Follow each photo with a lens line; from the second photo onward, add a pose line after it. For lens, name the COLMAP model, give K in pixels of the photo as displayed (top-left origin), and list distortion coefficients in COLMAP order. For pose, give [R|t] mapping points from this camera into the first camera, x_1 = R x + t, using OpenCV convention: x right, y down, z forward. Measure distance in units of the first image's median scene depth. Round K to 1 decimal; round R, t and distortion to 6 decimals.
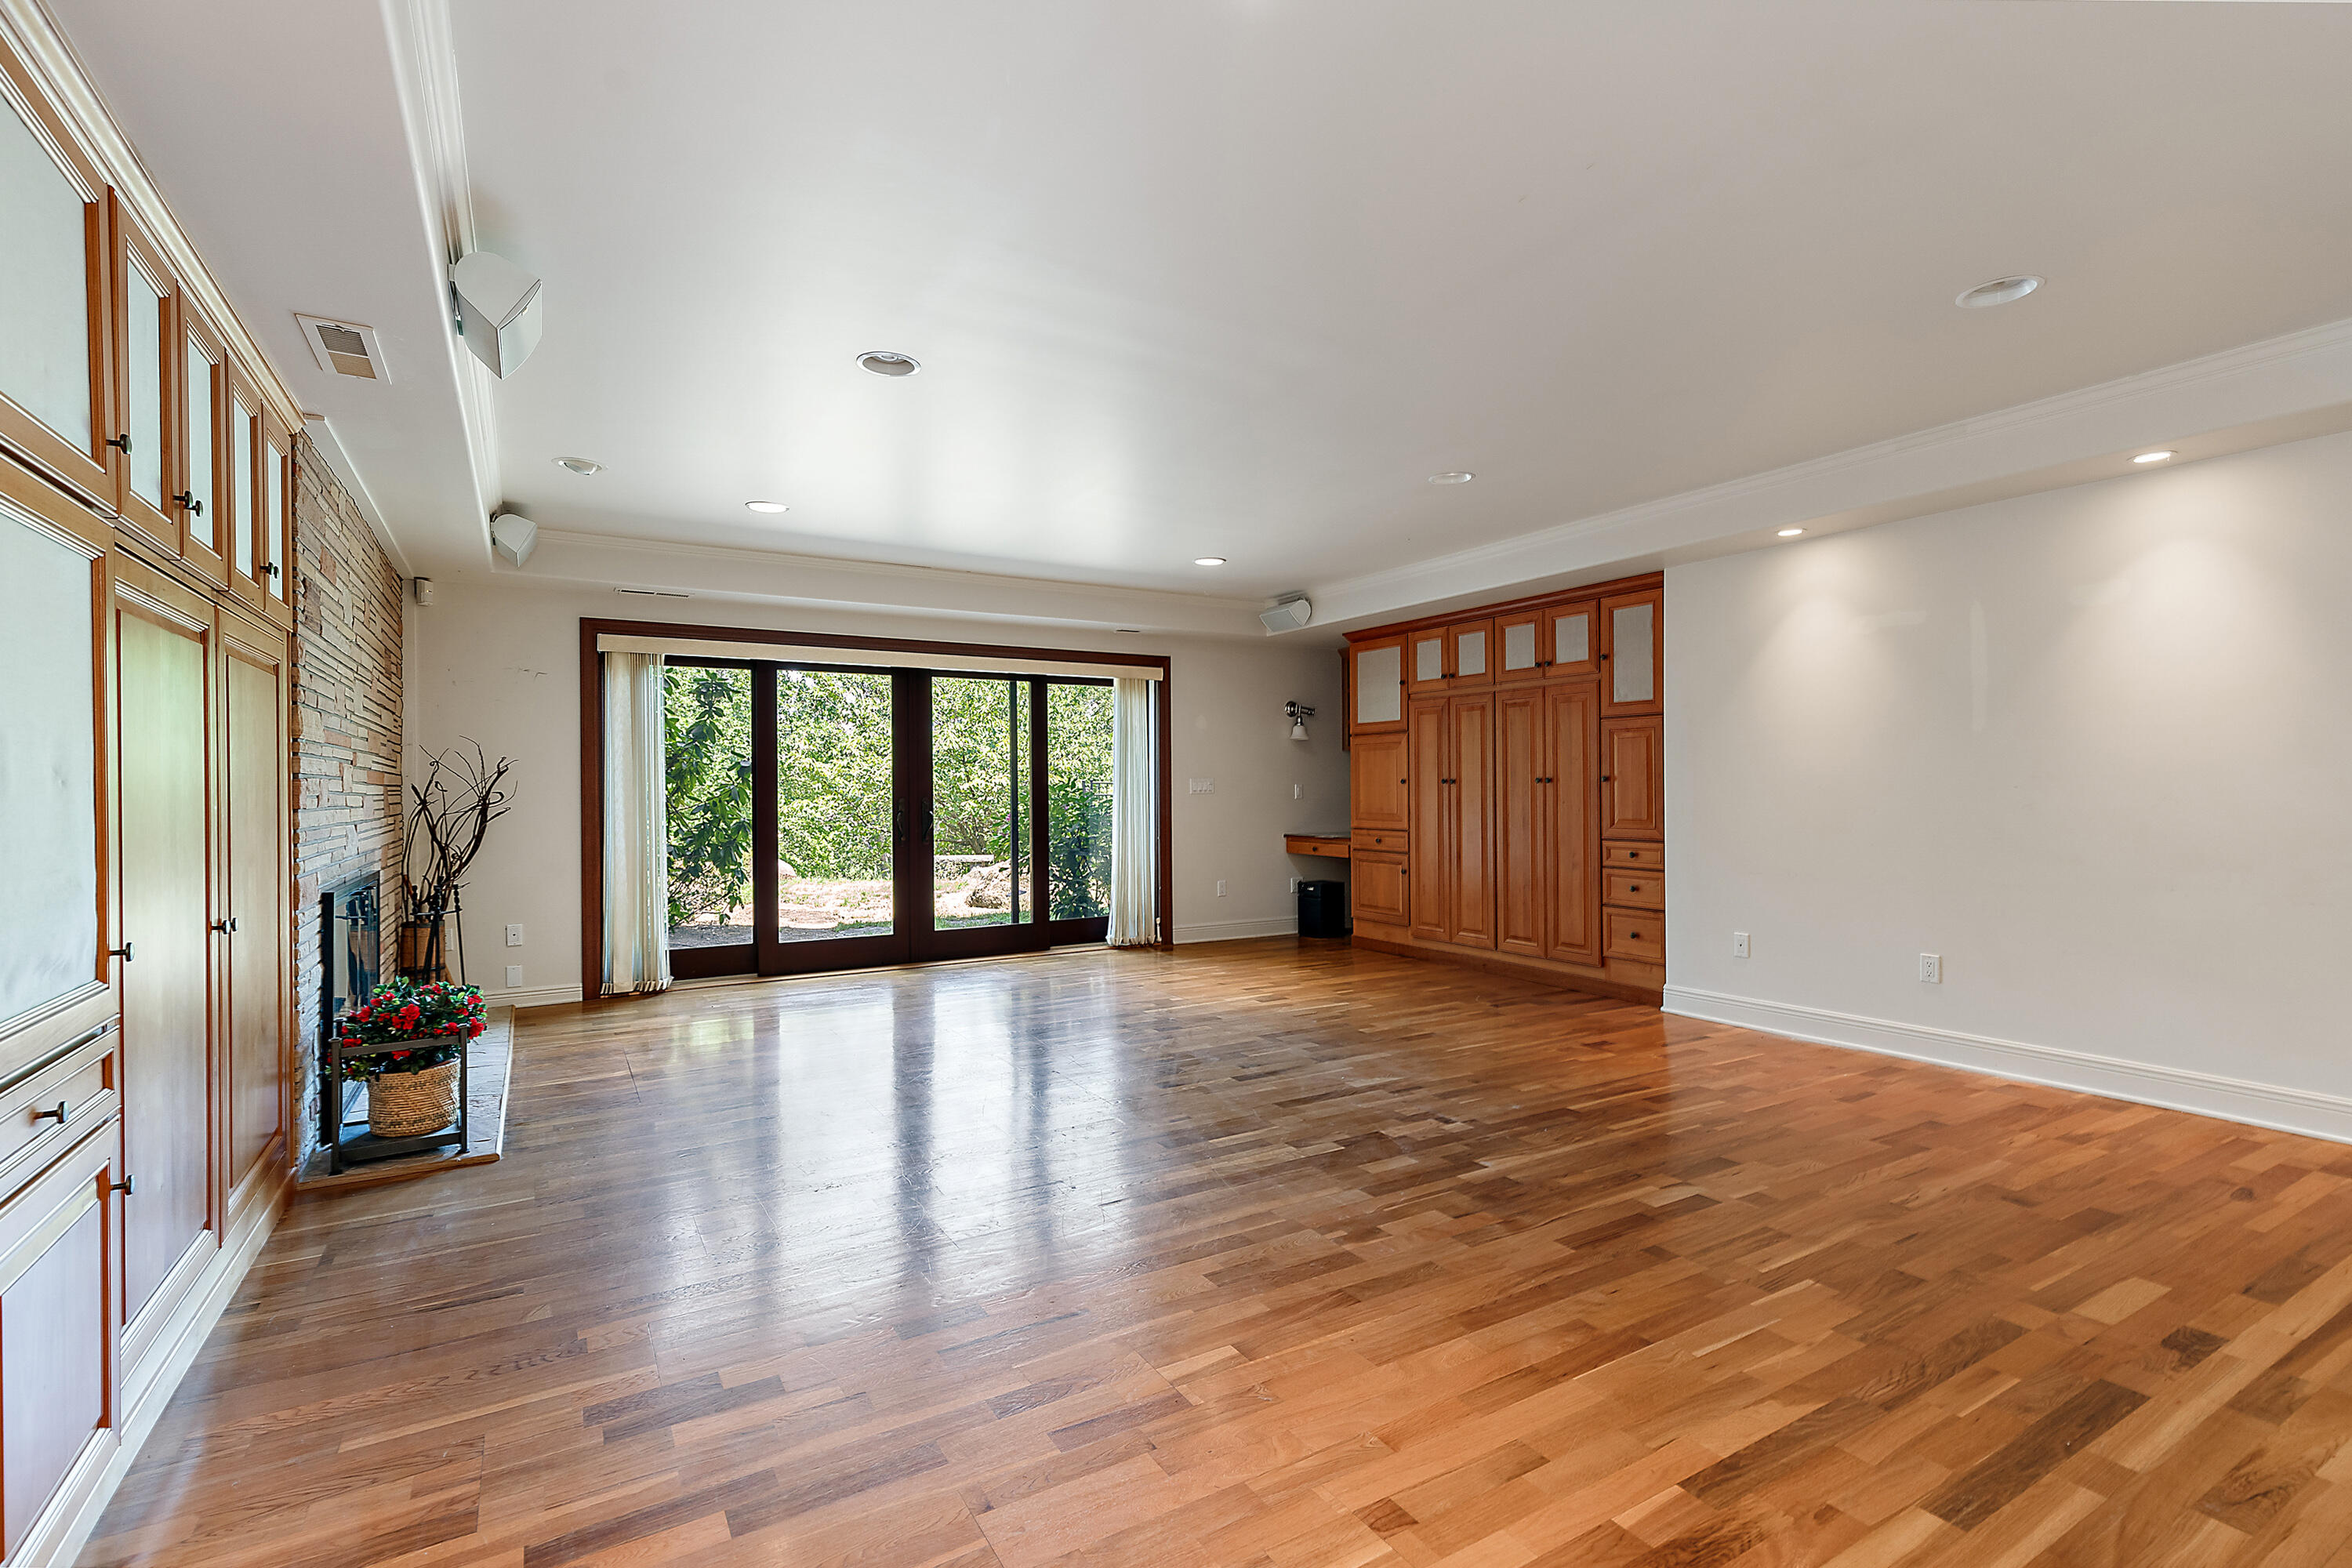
lens RADIAL K [[1094.1, 0, 1176.0], [0, 1094.1, 784.0], [0, 0, 1]] dist [0.003568, -0.000017]
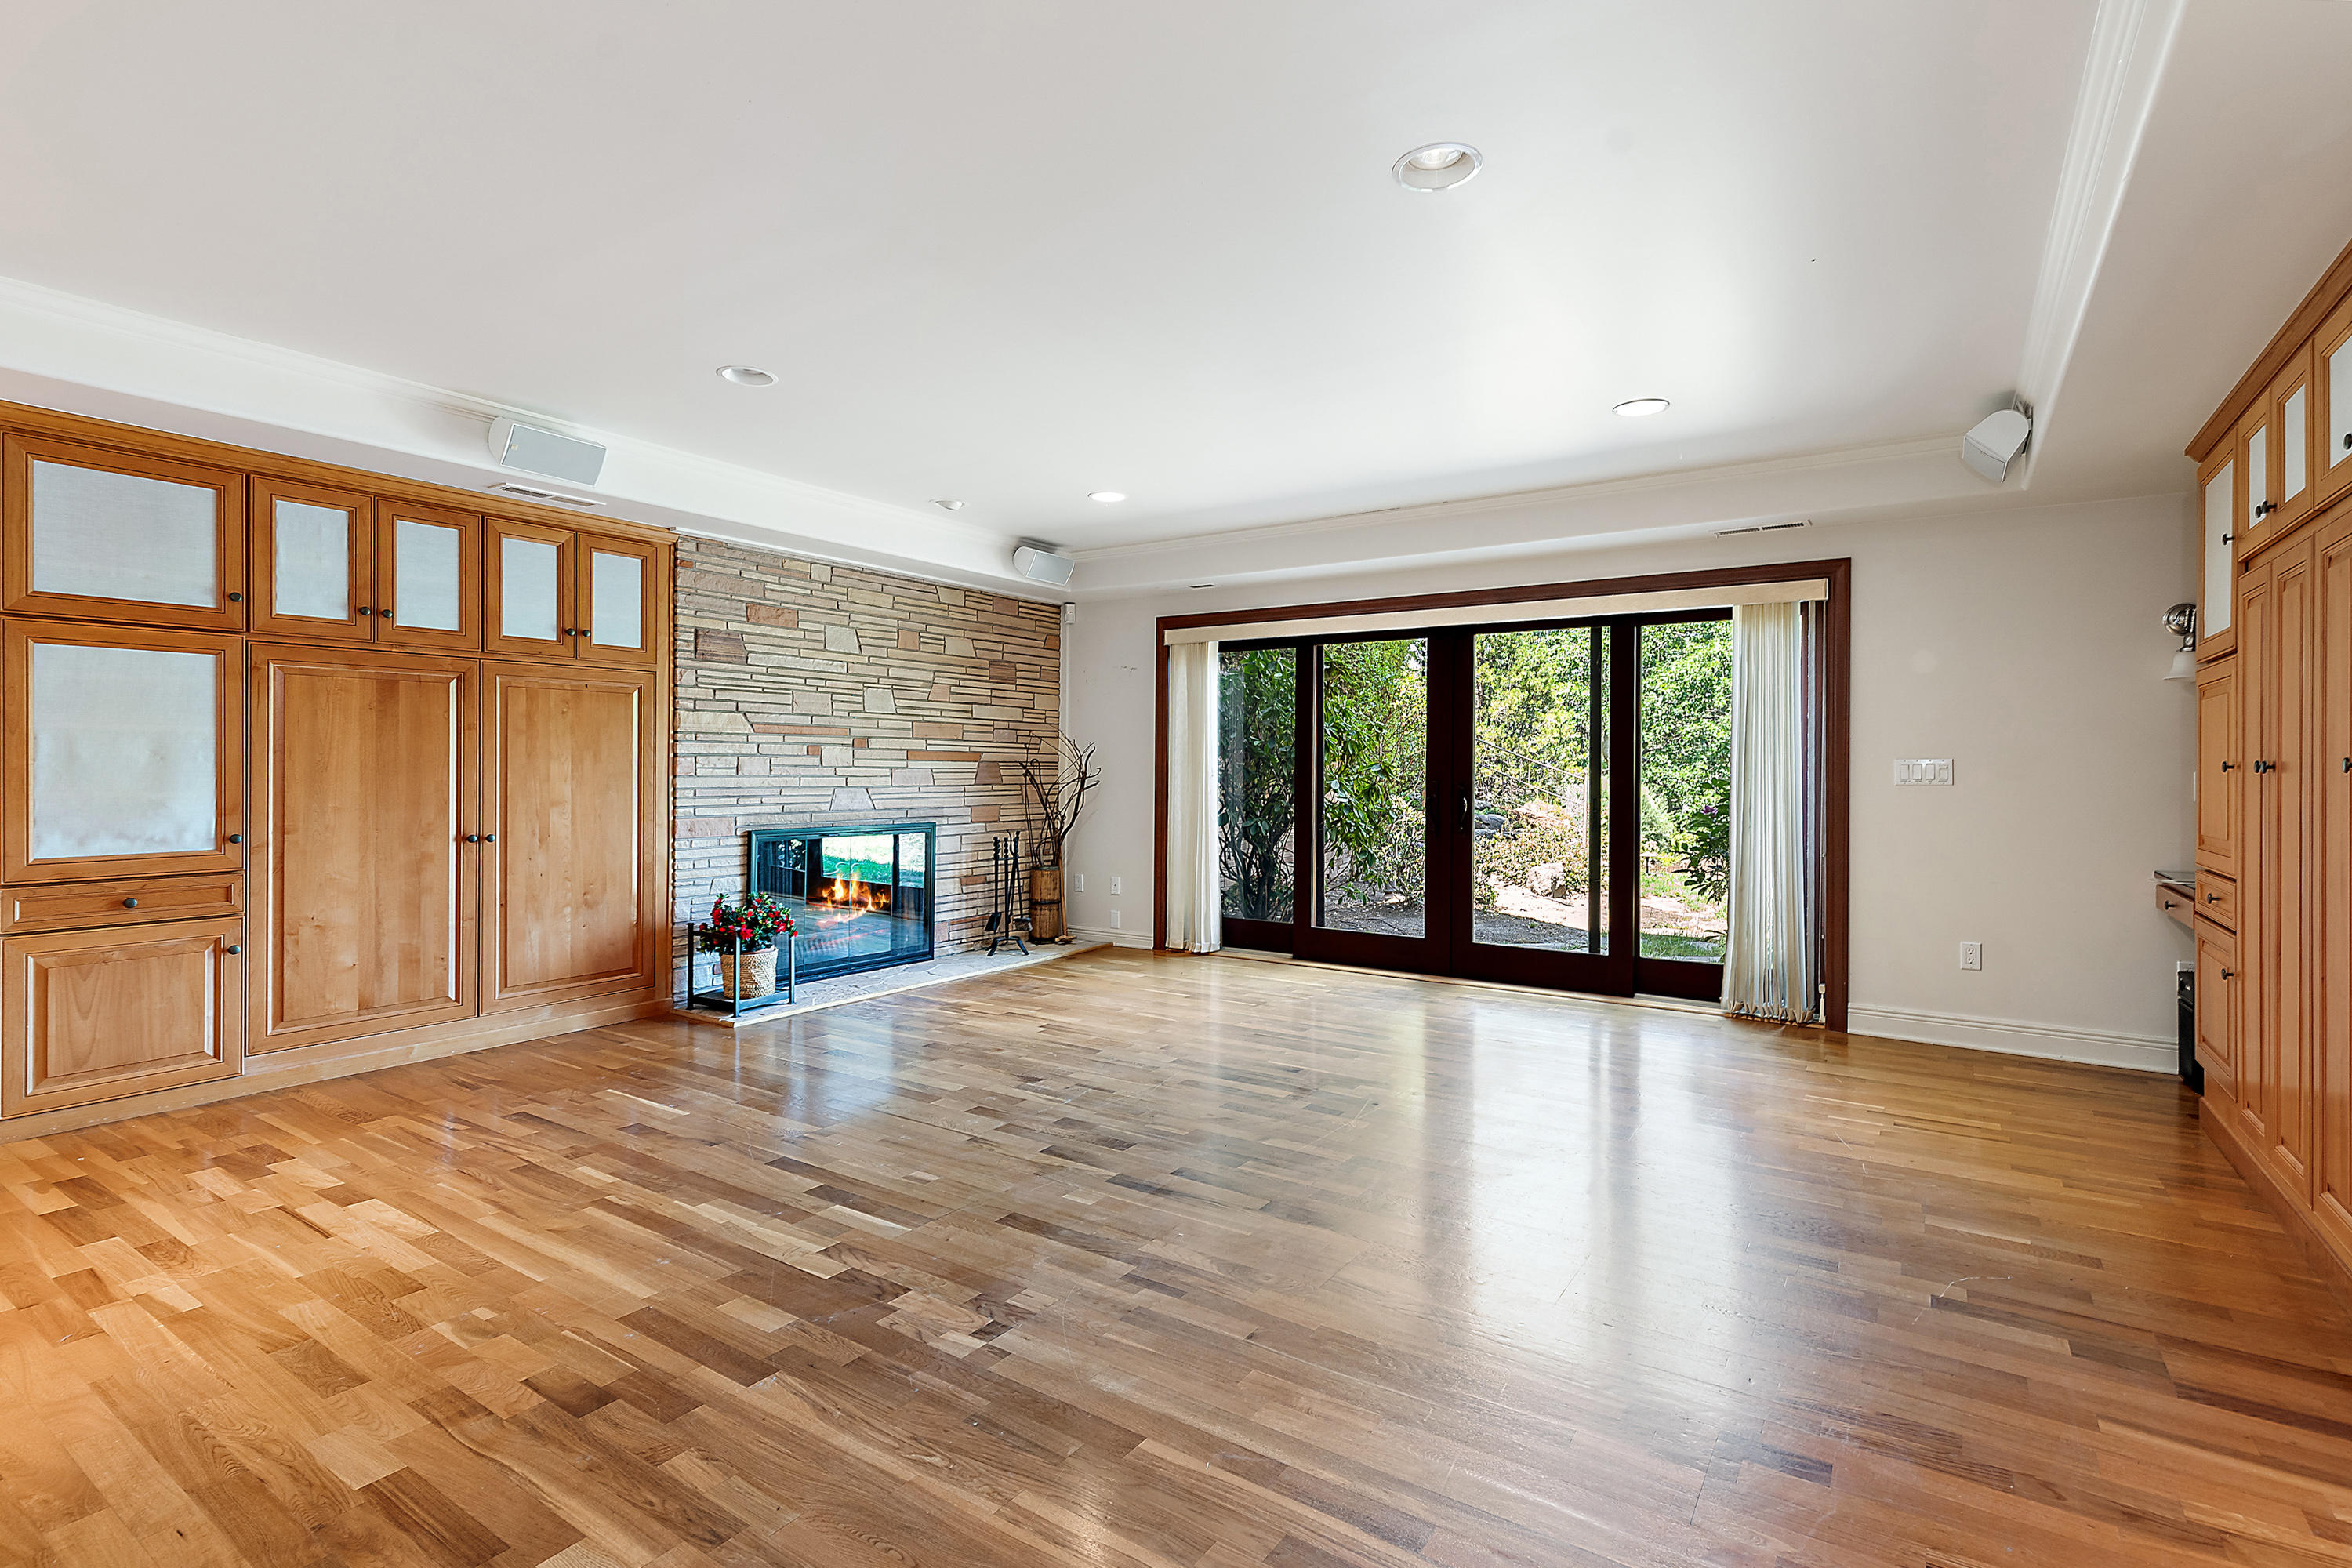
lens RADIAL K [[1113.5, 0, 1176.0], [0, 1113.5, 784.0], [0, 0, 1]] dist [0.012336, -0.000092]
pose [[0.420736, 0.023222, -0.906886, 0.834522], [-0.007344, 0.999727, 0.022193, -0.005509], [0.907153, -0.002678, 0.420792, 0.835201]]
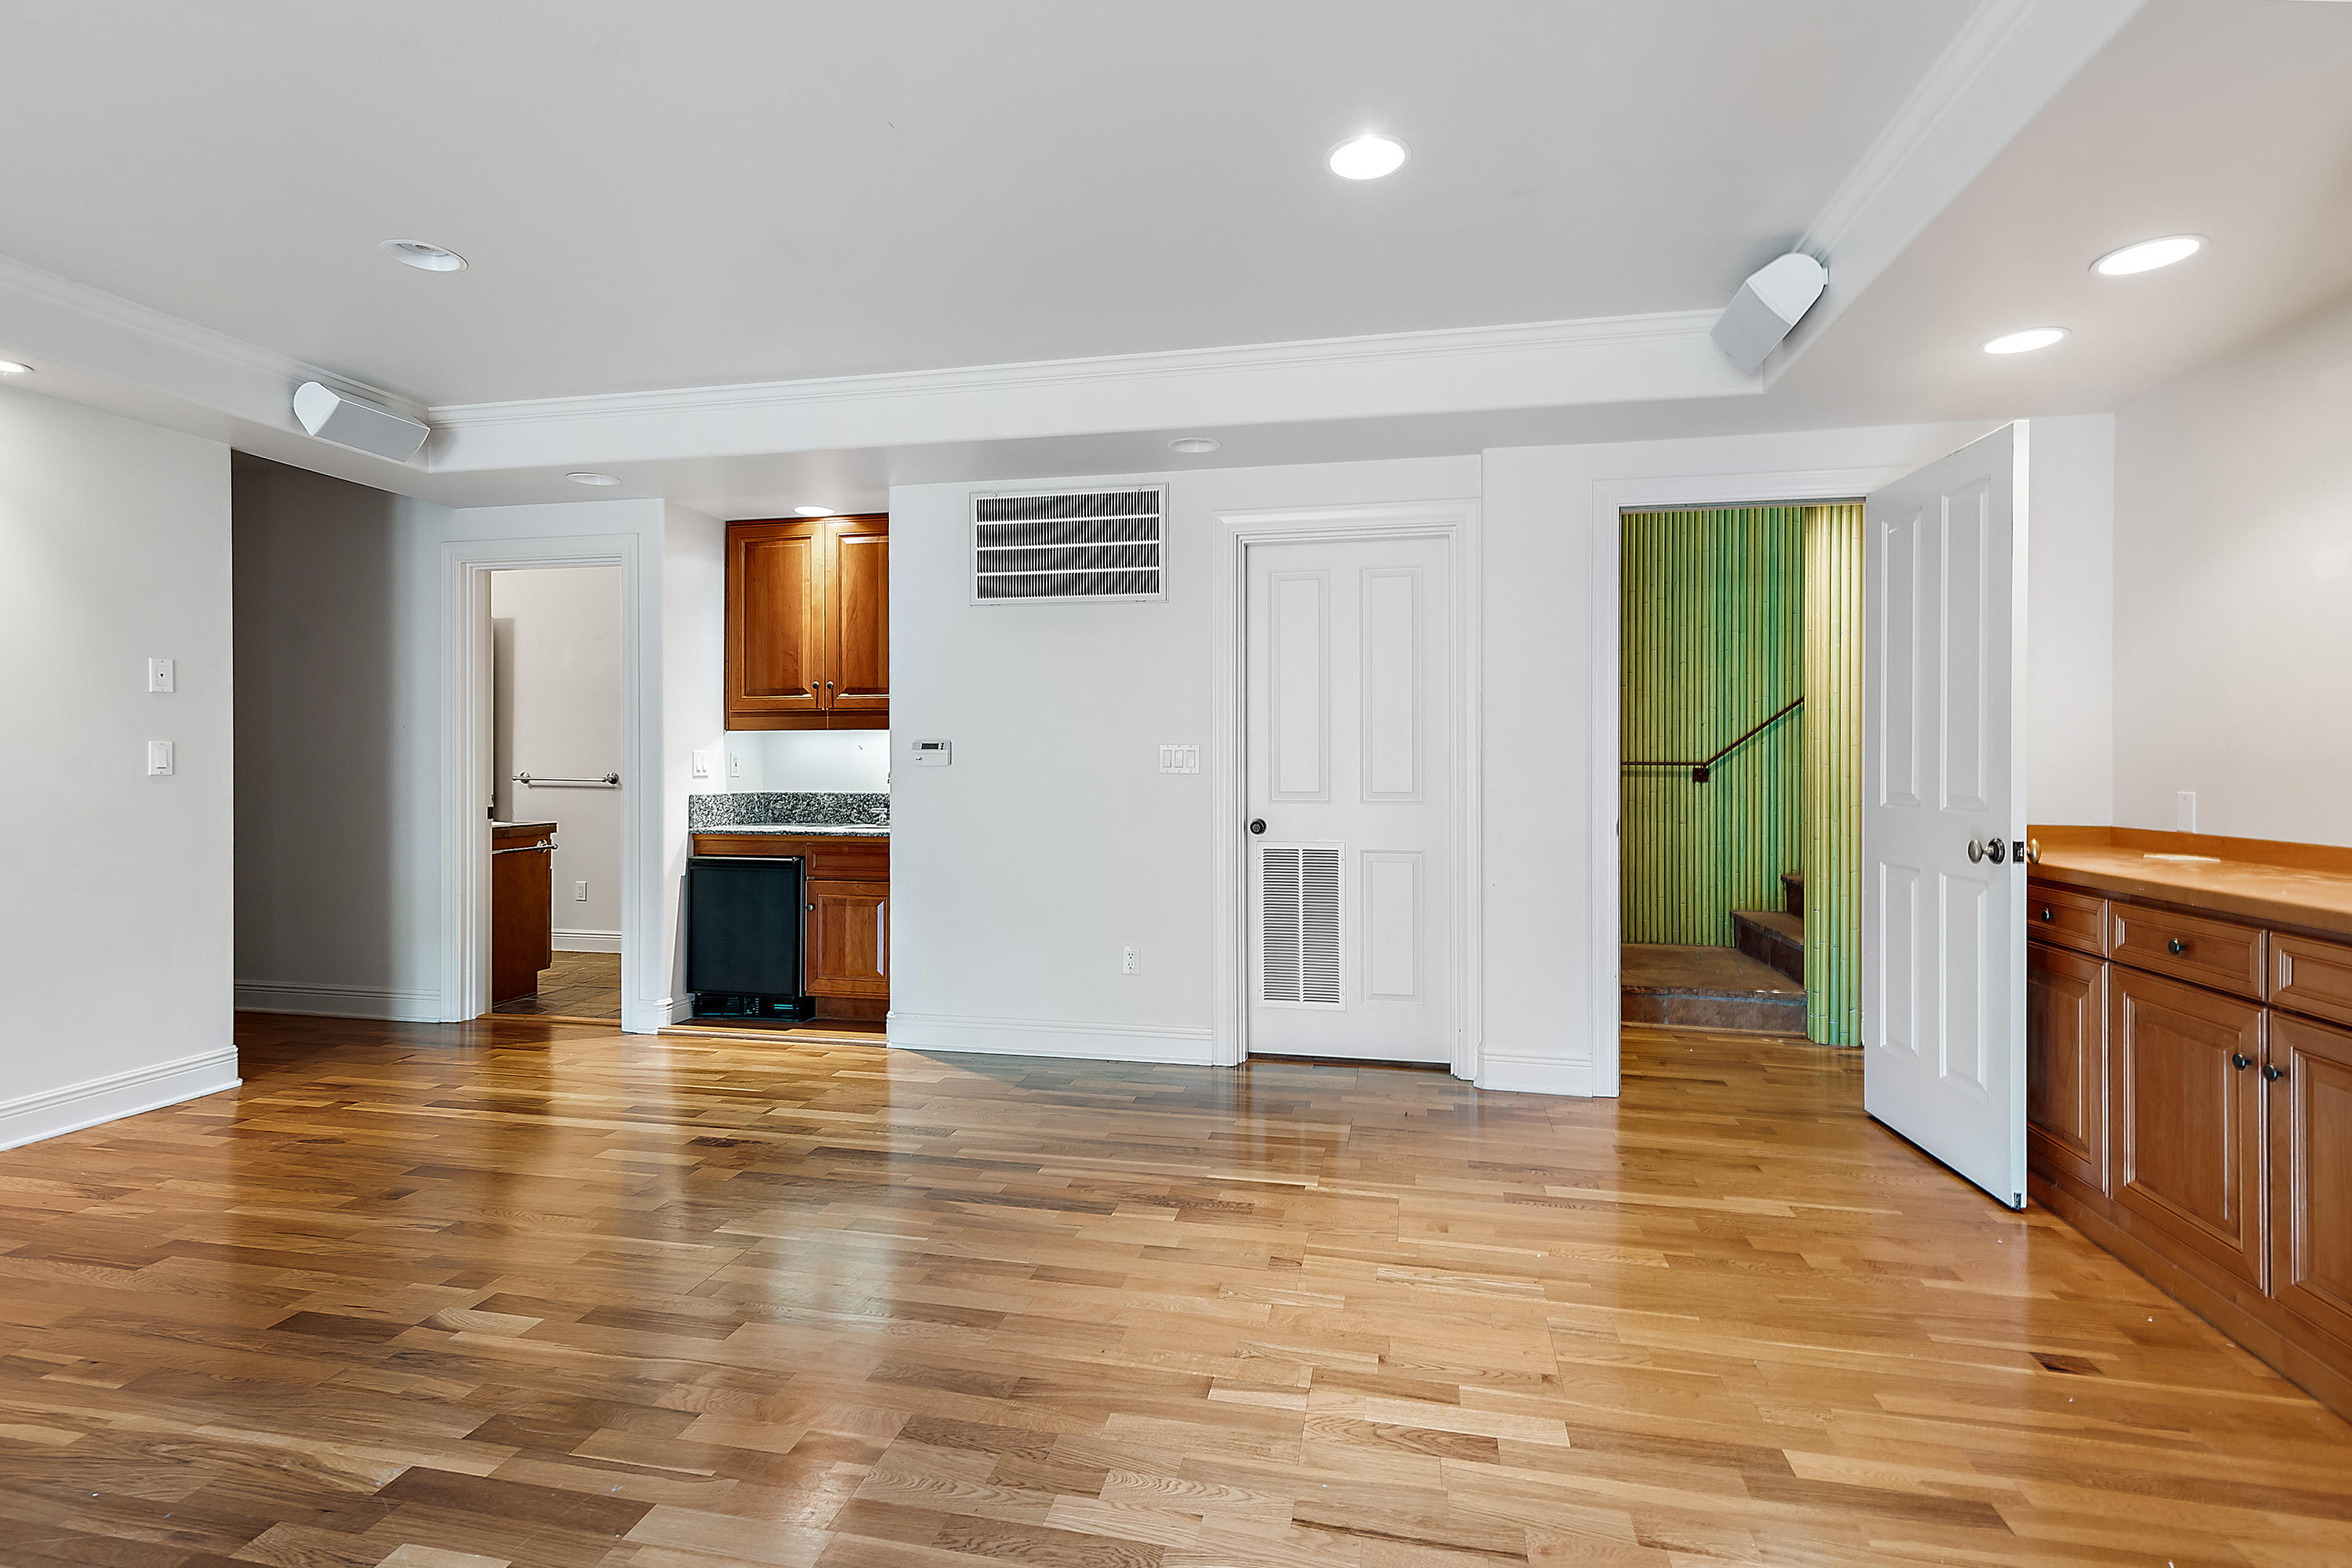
lens RADIAL K [[1094.1, 0, 1176.0], [0, 1094.1, 784.0], [0, 0, 1]] dist [0.003568, -0.000017]
pose [[-0.734412, -0.008553, 0.678650, -0.315241], [0.005085, 0.999823, 0.018103, 0.002497], [-0.678684, 0.016746, -0.734239, 0.995590]]
